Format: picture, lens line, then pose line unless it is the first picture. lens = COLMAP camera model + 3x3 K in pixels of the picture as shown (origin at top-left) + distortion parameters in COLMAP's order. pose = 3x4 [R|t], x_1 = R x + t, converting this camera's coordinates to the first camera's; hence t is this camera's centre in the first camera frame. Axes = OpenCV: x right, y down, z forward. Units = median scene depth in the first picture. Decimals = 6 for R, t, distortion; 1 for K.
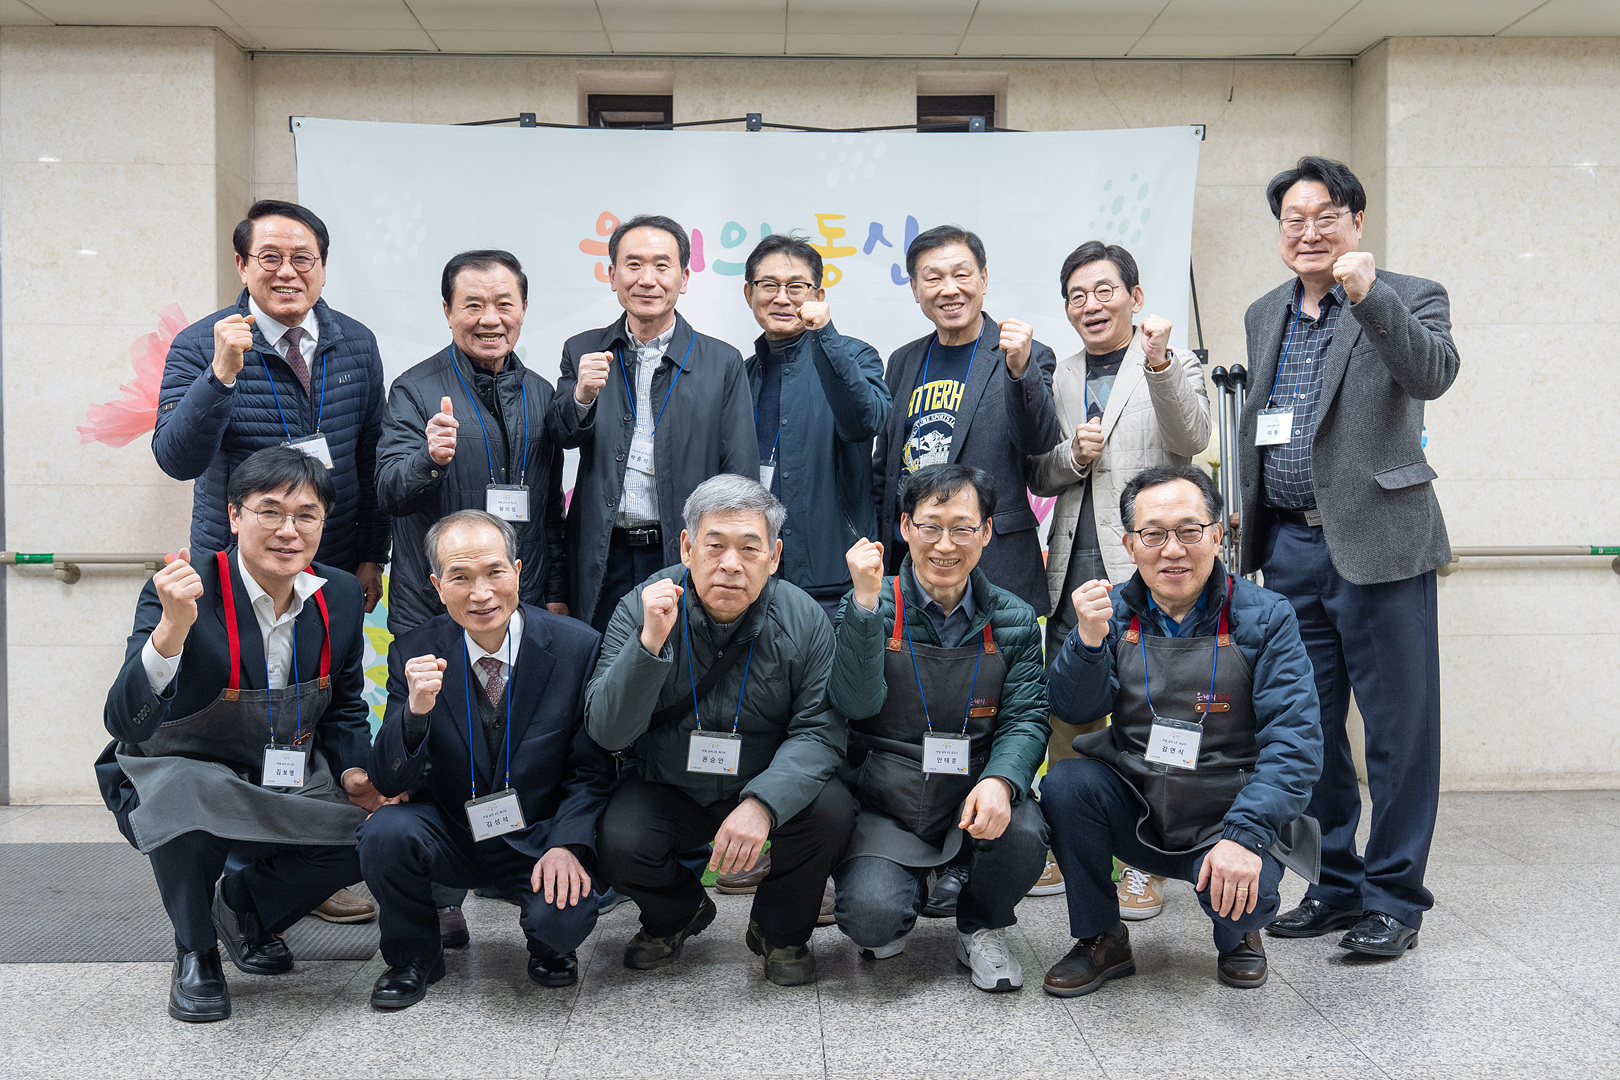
lens RADIAL K [[1604.6, 0, 814.3], [0, 1604.6, 537.0], [0, 0, 1]] dist [0.013958, 0.000000]
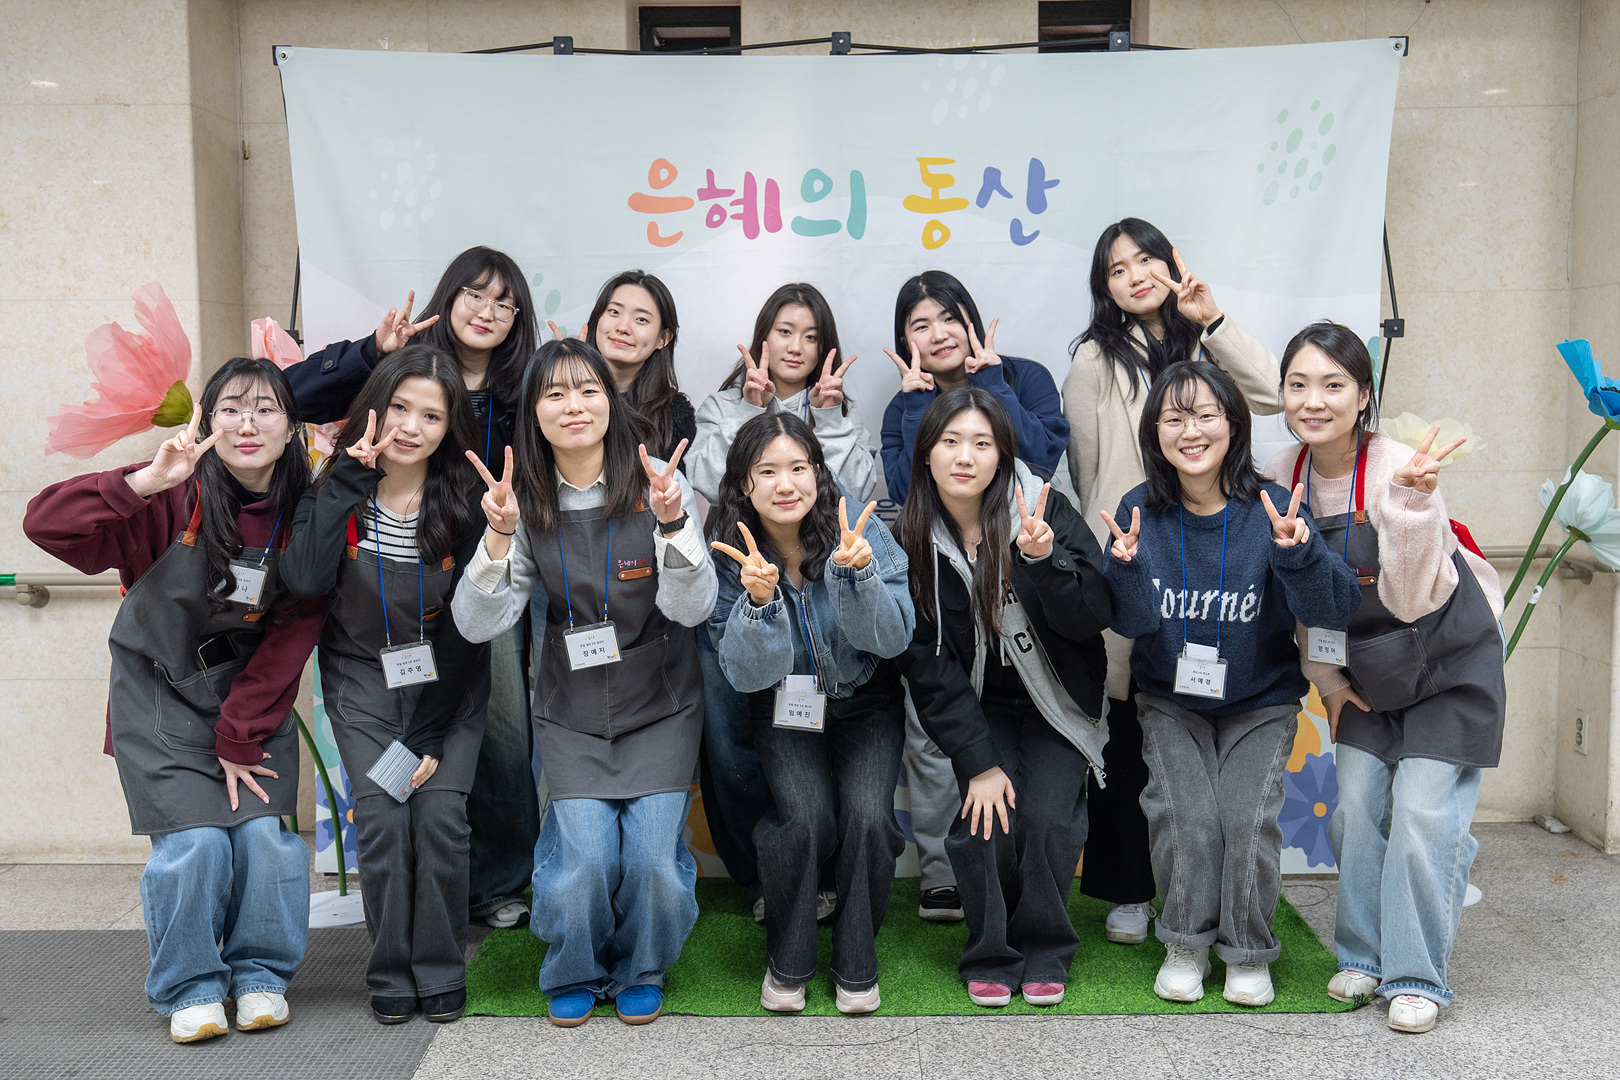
lens RADIAL K [[1632.6, 0, 818.3], [0, 1632.6, 540.0], [0, 0, 1]] dist [0.020712, 0.000000]
pose [[0.999047, -0.002512, -0.043579, -0.013456], [0.005285, 0.997960, 0.063627, -0.059765], [0.043330, -0.063796, 0.997022, 0.158365]]
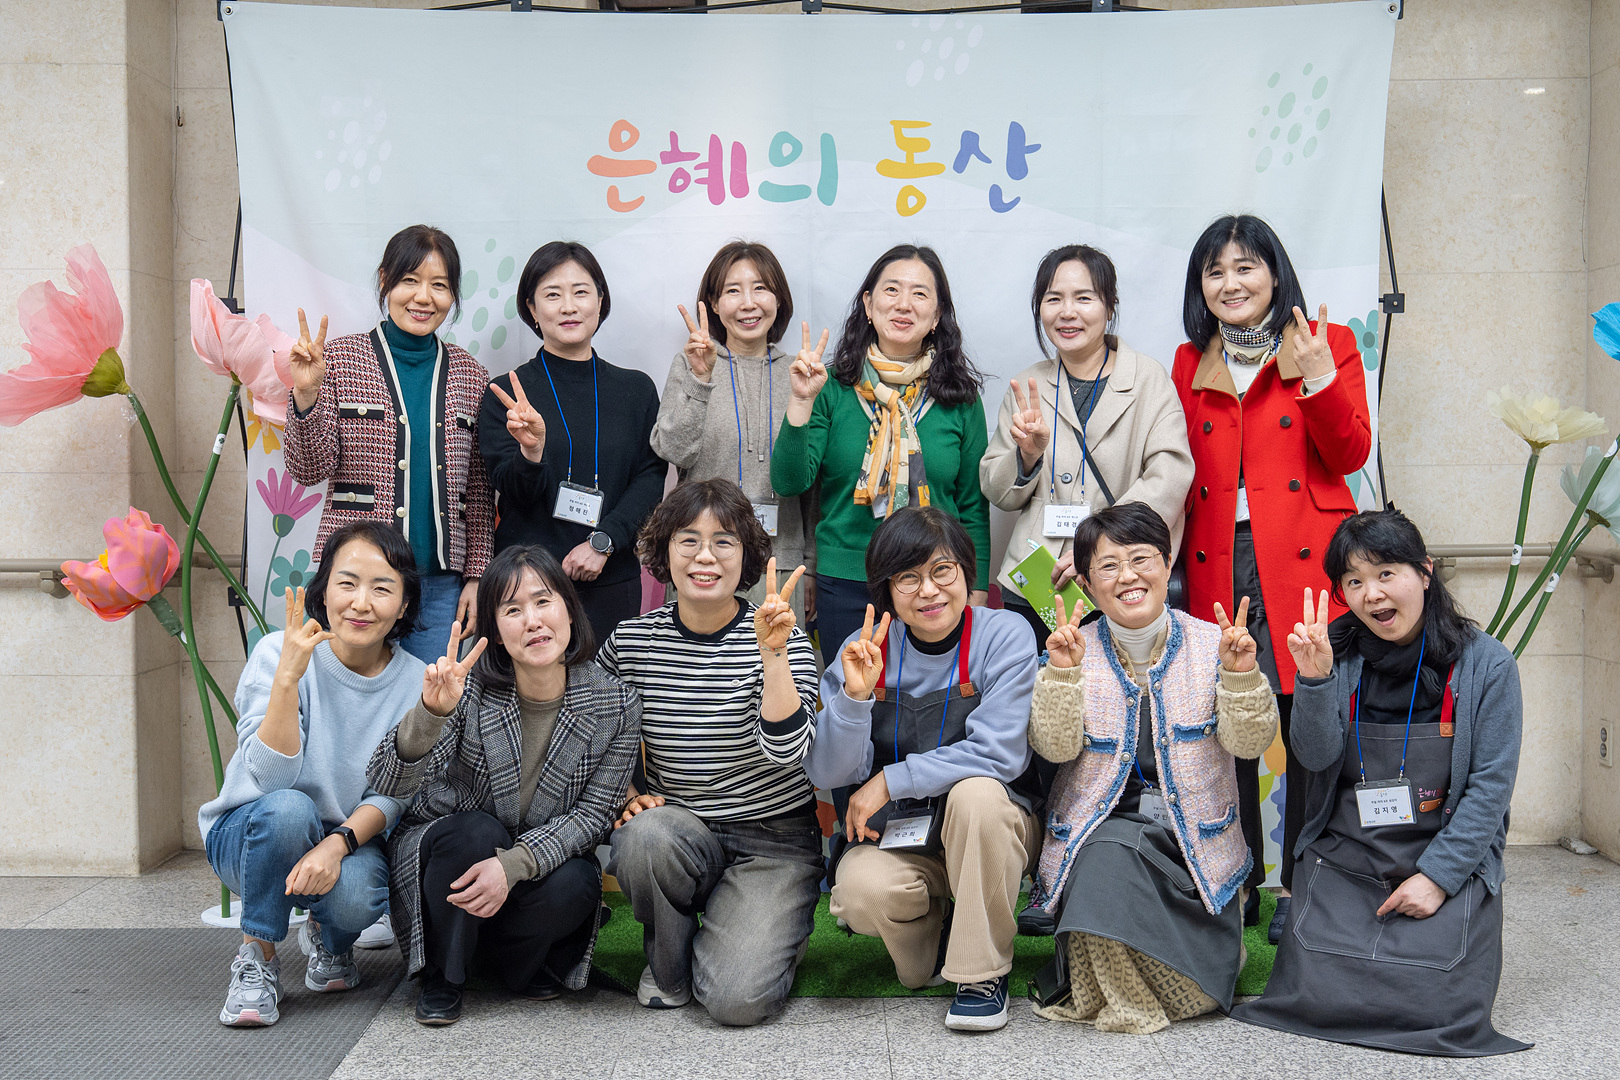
lens RADIAL K [[1919.1, 0, 800.6], [0, 1919.1, 545.8], [0, 0, 1]] dist [0.020325, 0.000000]
pose [[0.999228, 0.000290, -0.039283, -0.006465], [0.000216, 0.999917, 0.012870, -0.008402], [0.039283, -0.012869, 0.999145, 0.070623]]
